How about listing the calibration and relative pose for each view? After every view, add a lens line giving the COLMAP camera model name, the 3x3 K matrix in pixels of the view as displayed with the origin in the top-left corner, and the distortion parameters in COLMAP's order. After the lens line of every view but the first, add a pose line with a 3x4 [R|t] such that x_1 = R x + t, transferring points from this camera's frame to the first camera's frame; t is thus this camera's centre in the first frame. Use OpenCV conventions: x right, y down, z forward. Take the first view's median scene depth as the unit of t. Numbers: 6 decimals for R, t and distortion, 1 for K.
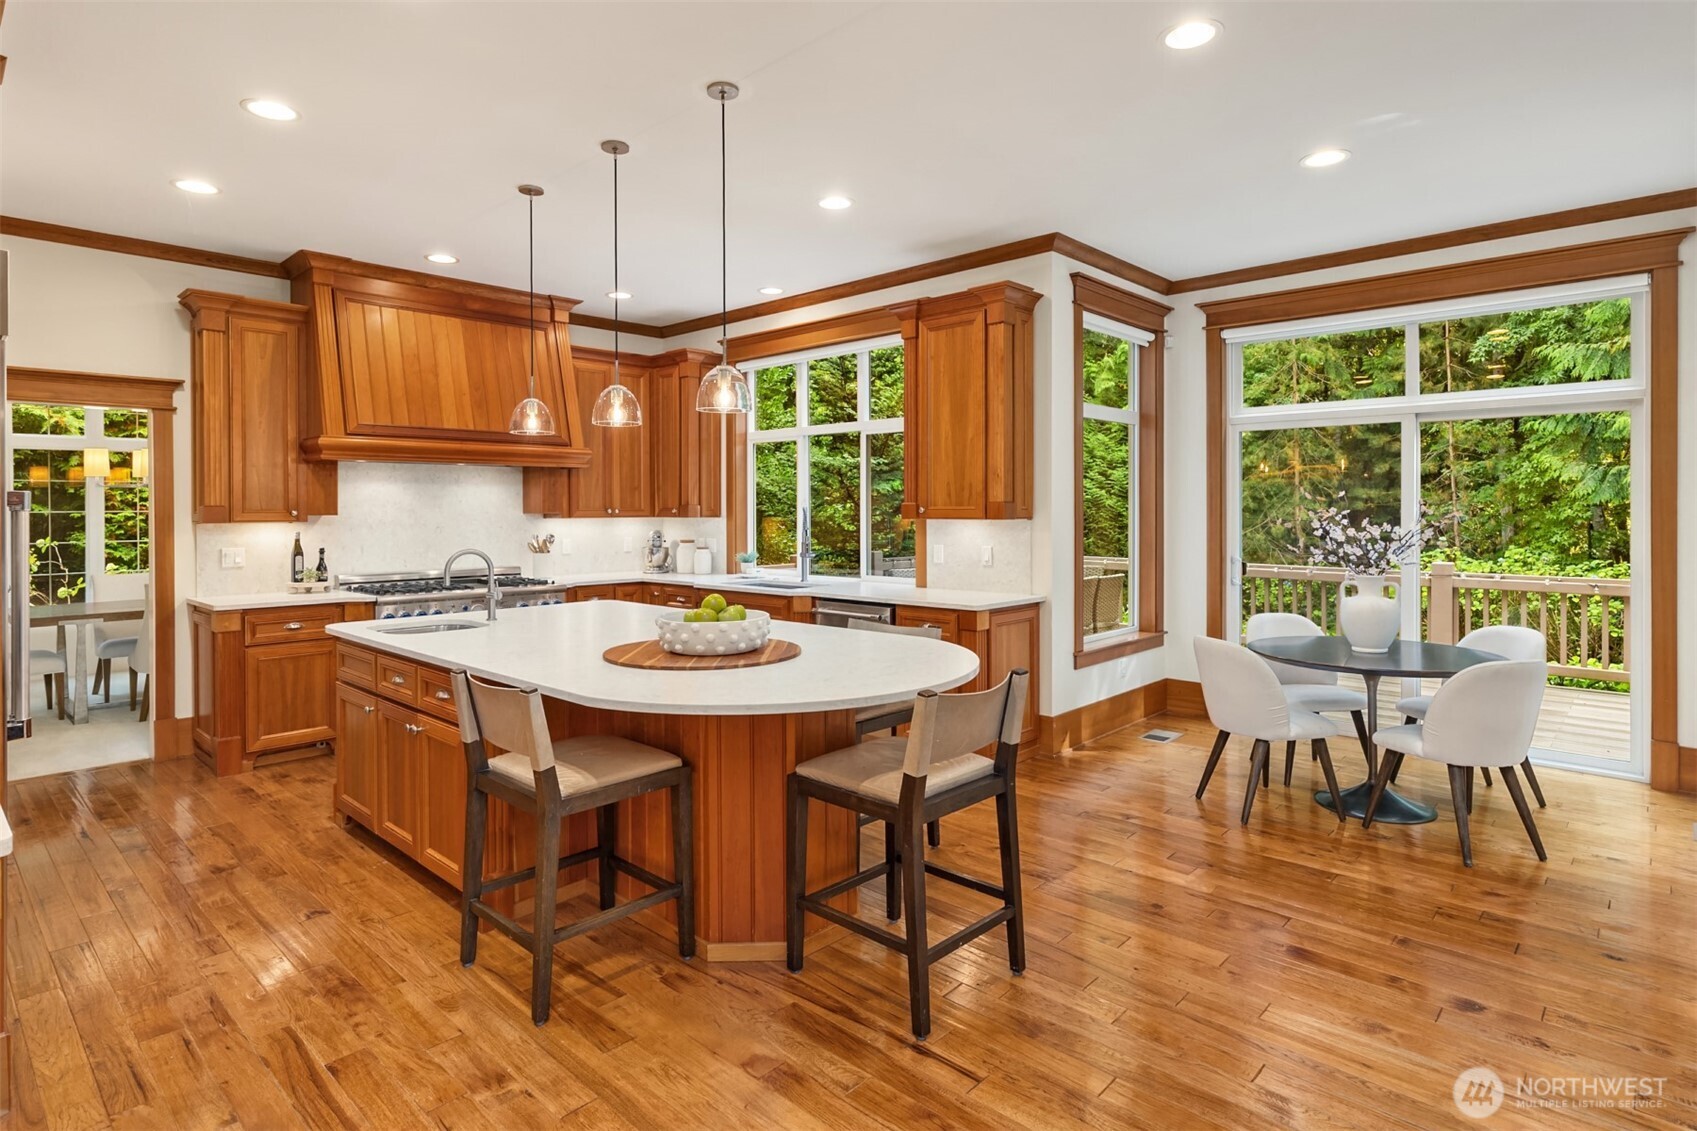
lens RADIAL K [[896.4, 0, 817.2], [0, 896.4, 513.1], [0, 0, 1]] dist [0.005122, 0.000678]
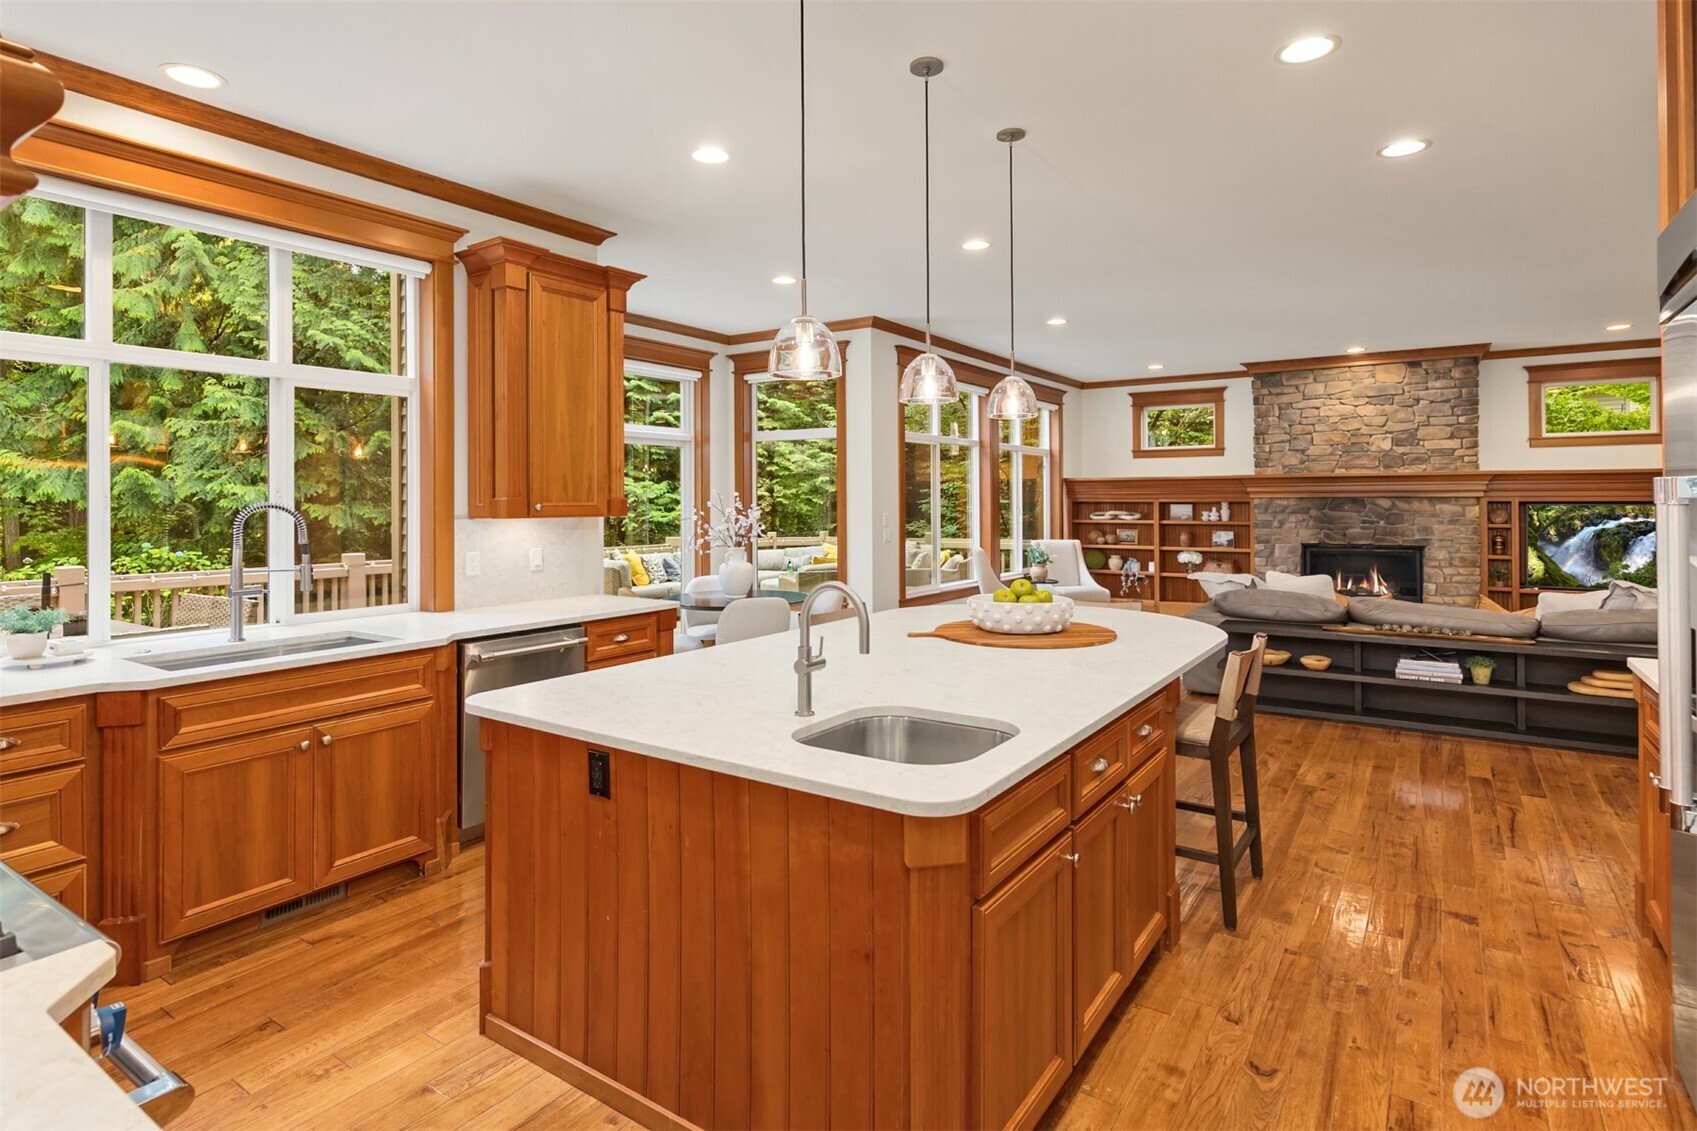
lens RADIAL K [[871.5, 0, 845.4], [0, 871.5, 492.0], [0, 0, 1]] dist [-0.000953, 0.001293]
pose [[-0.174238, 0.012258, 0.984627, -0.724187], [0.009329, 0.999898, -0.010797, -0.005475], [-0.984659, 0.007304, -0.174335, 0.881325]]
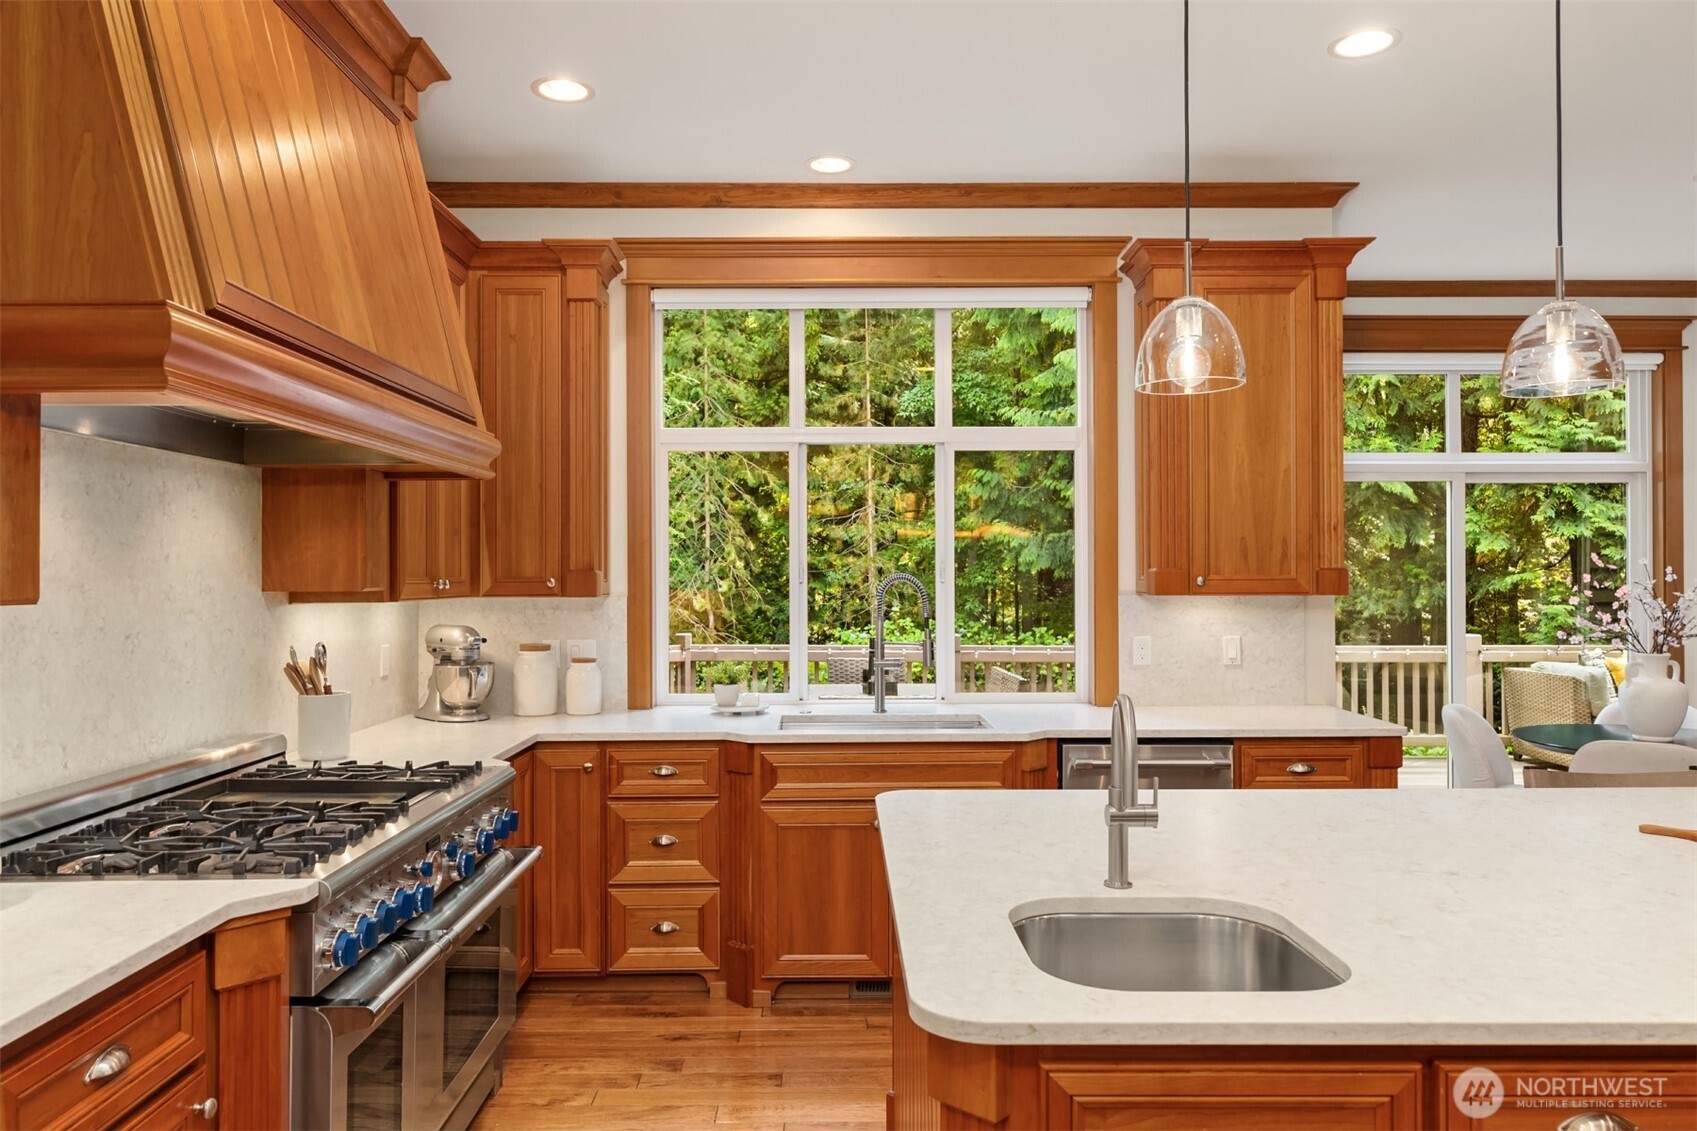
lens RADIAL K [[1193.6, 0, 846.2], [0, 1193.6, 560.3], [0, 0, 1]] dist [0.005014, -0.000480]
pose [[0.713358, 0.008852, 0.700744, -0.645951], [0.002673, 0.999879, -0.015352, -0.005060], [-0.700795, 0.012824, 0.713248, 0.594689]]
